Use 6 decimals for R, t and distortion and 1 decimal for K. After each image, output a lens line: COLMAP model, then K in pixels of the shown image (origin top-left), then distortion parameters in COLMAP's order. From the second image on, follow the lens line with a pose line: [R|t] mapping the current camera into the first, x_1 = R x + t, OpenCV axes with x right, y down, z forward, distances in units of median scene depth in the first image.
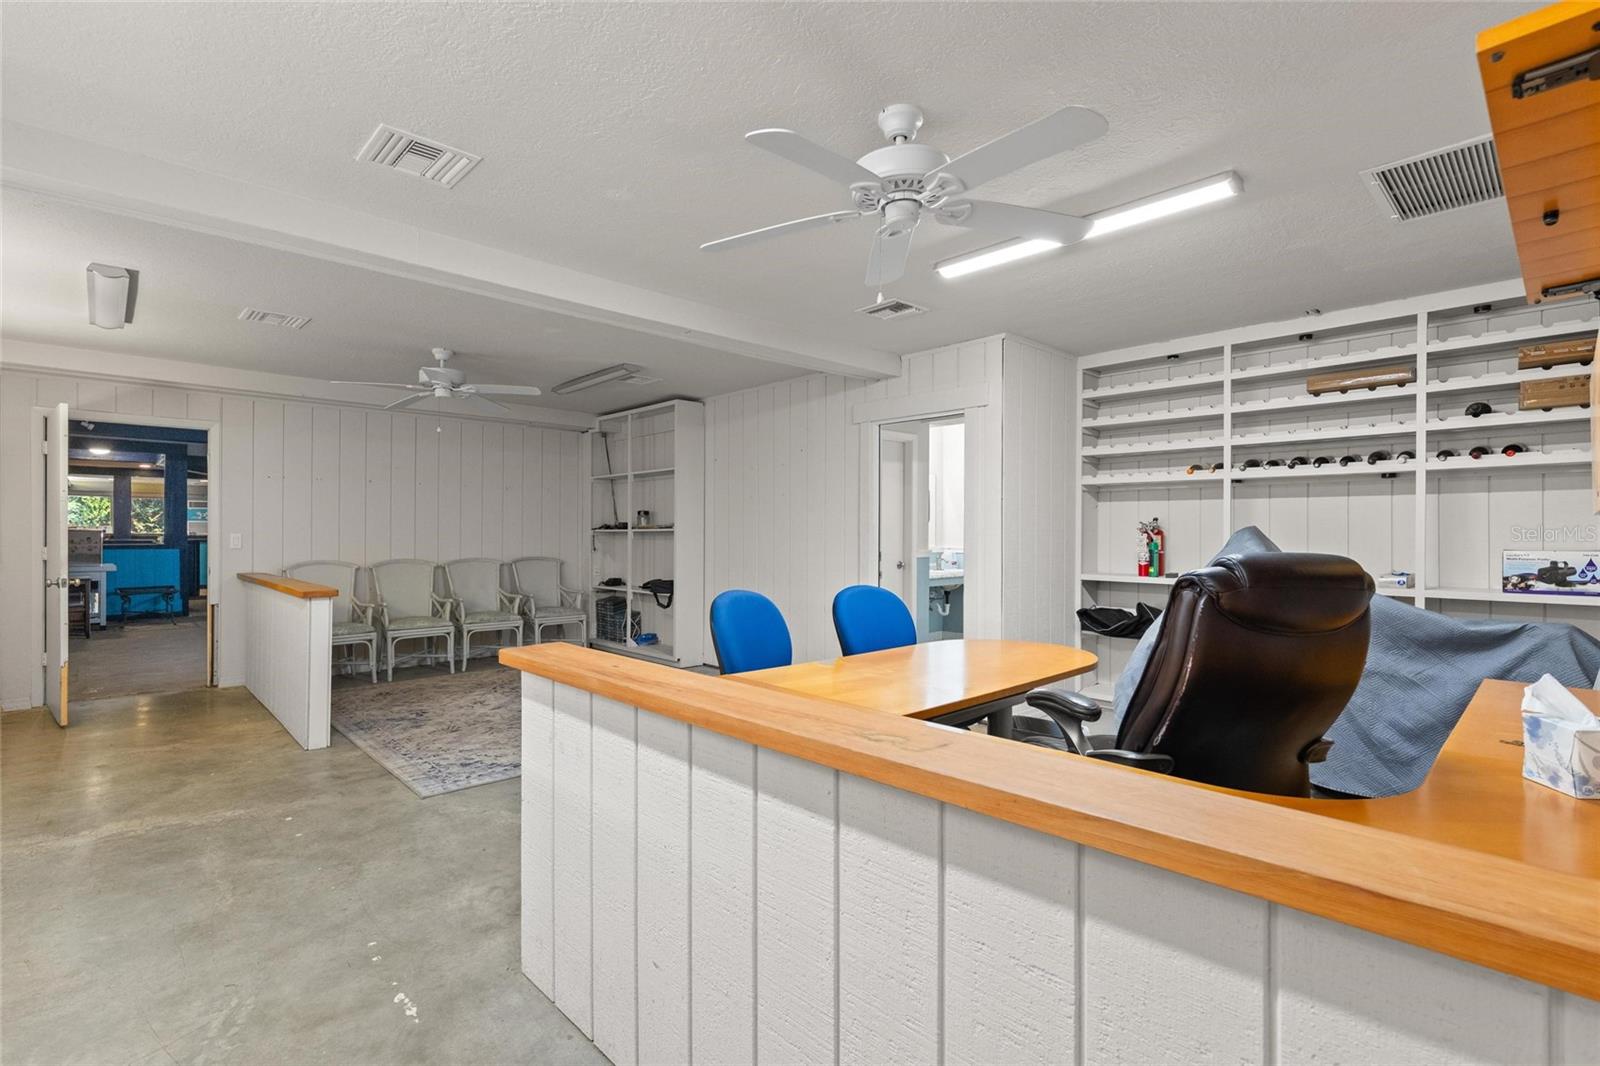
lens RADIAL K [[746.4, 0, 793.3], [0, 746.4, 533.0], [0, 0, 1]] dist [-0.001513, -0.000024]
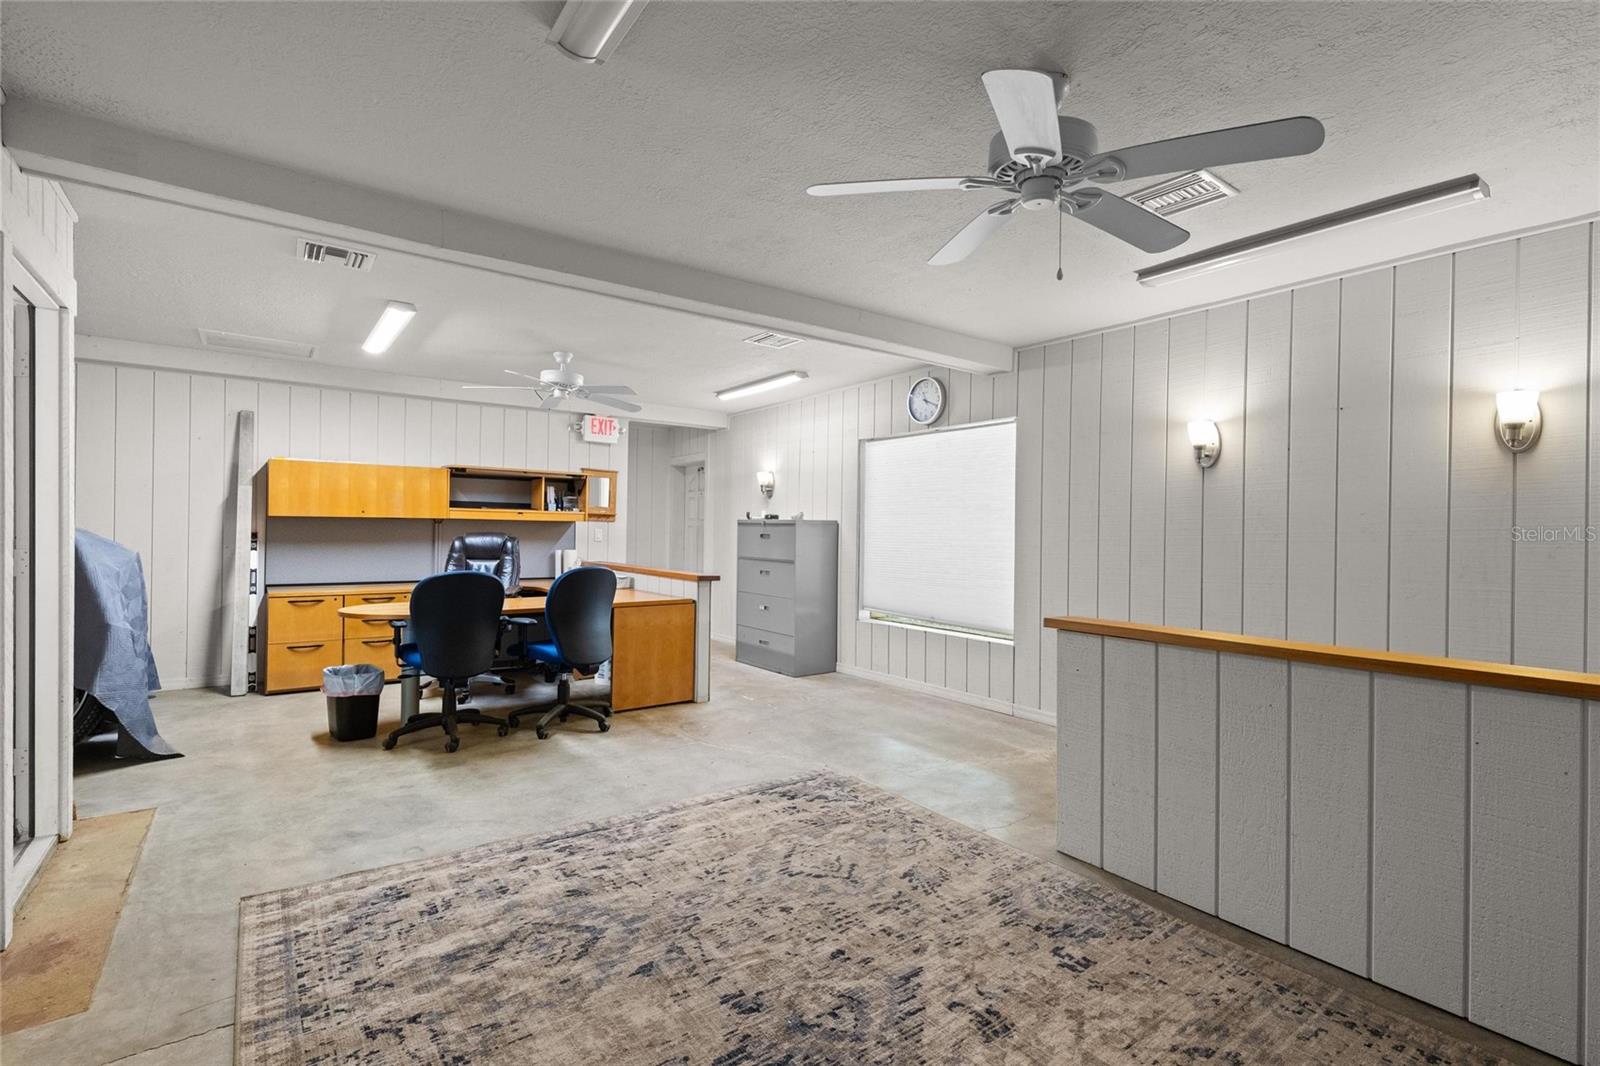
lens RADIAL K [[746.4, 0, 793.3], [0, 746.4, 533.0], [0, 0, 1]] dist [-0.001513, -0.000024]
pose [[-0.992199, -0.012955, 0.123986, -0.519888], [-0.012760, 0.999916, 0.002371, 0.002804], [-0.124006, 0.000771, -0.992281, 1.894927]]
